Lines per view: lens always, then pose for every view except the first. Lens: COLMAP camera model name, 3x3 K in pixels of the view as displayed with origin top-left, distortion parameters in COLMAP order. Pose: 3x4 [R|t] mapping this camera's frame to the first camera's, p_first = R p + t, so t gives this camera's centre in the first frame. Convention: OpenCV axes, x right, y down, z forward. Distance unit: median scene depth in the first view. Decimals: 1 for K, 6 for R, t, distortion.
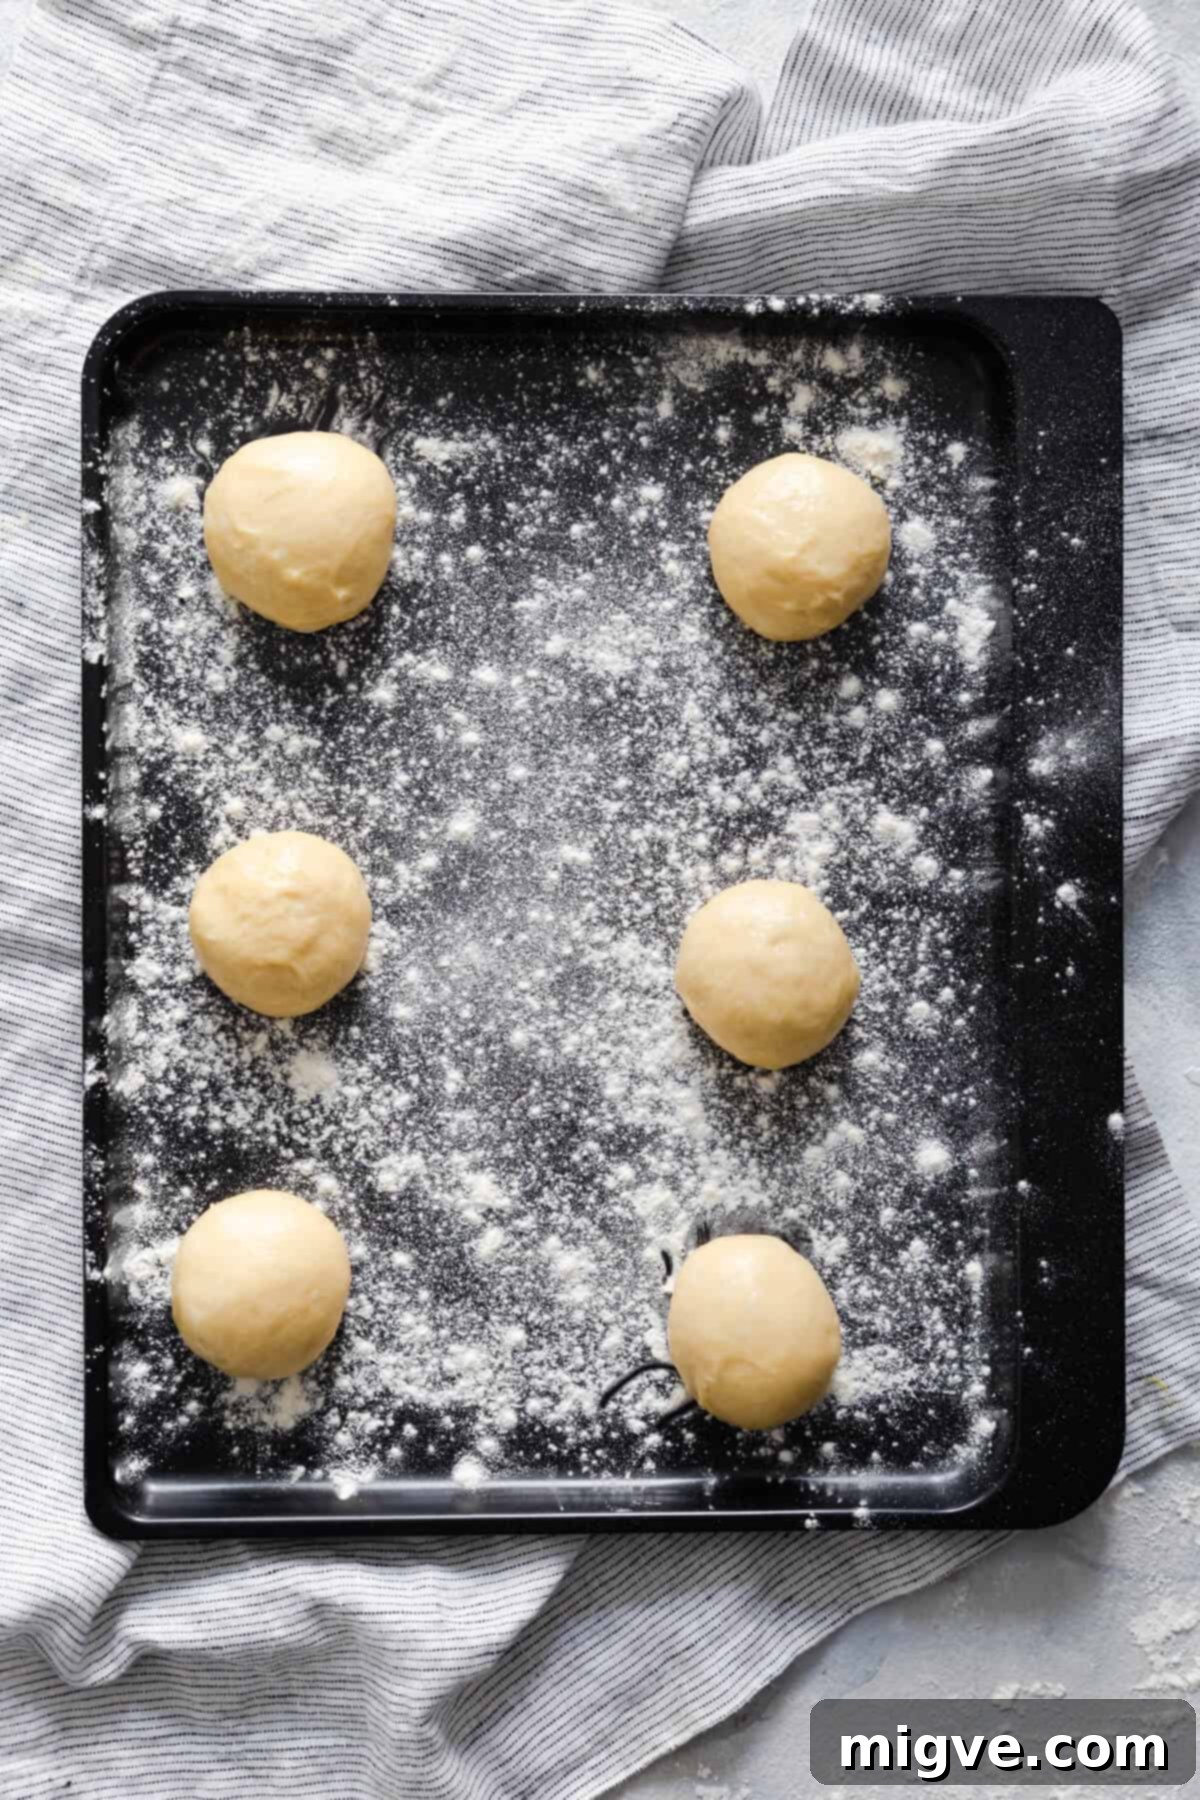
lens RADIAL K [[5879.6, 0, 600.0], [0, 5879.6, 900.0], [0, 0, 1]] dist [-0.062313, 0.613730]
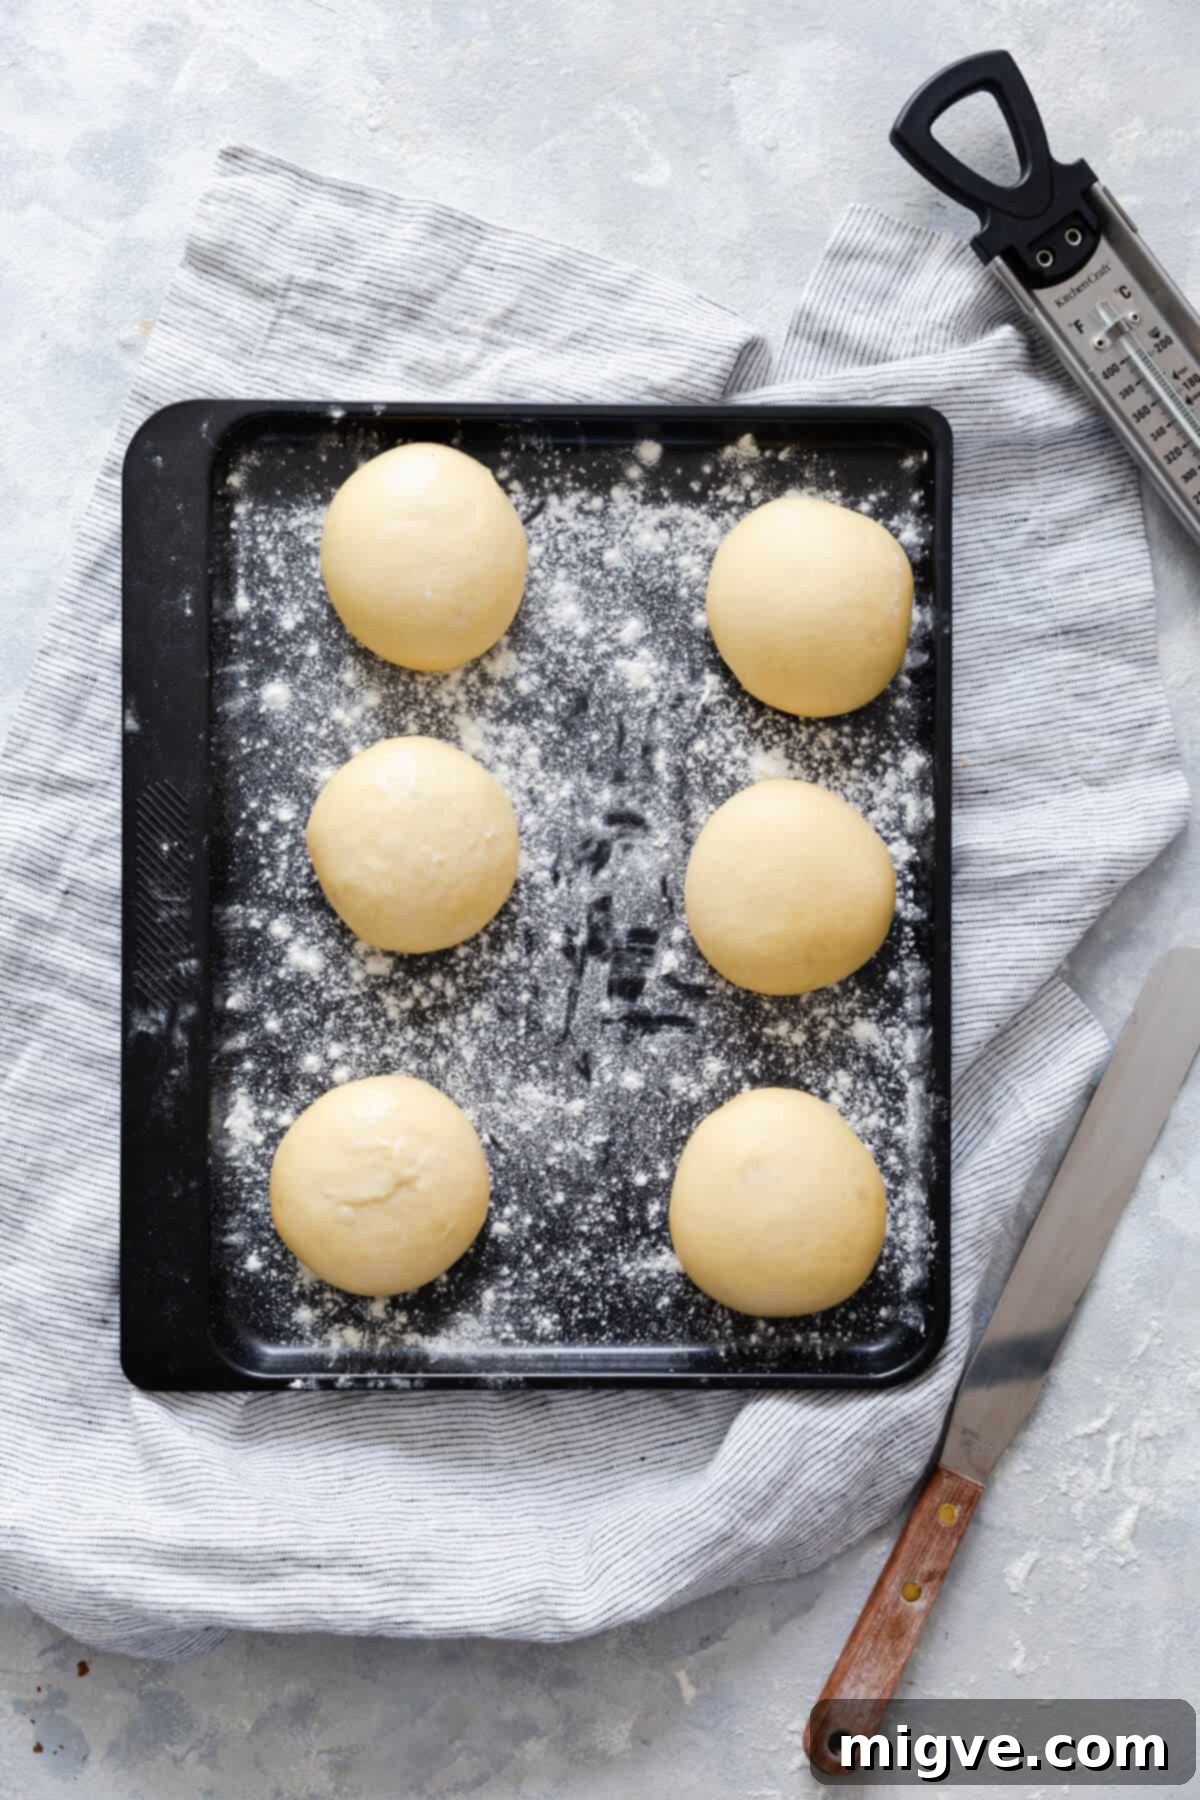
lens RADIAL K [[5879.6, 0, 600.0], [0, 5879.6, 900.0], [0, 0, 1]] dist [-0.062313, 0.613730]
pose [[-0.999931, -0.005047, -0.010613, 0.001087], [0.005048, -0.999987, -0.000093, 0.001252], [-0.010612, -0.000147, 0.999944, -0.257453]]
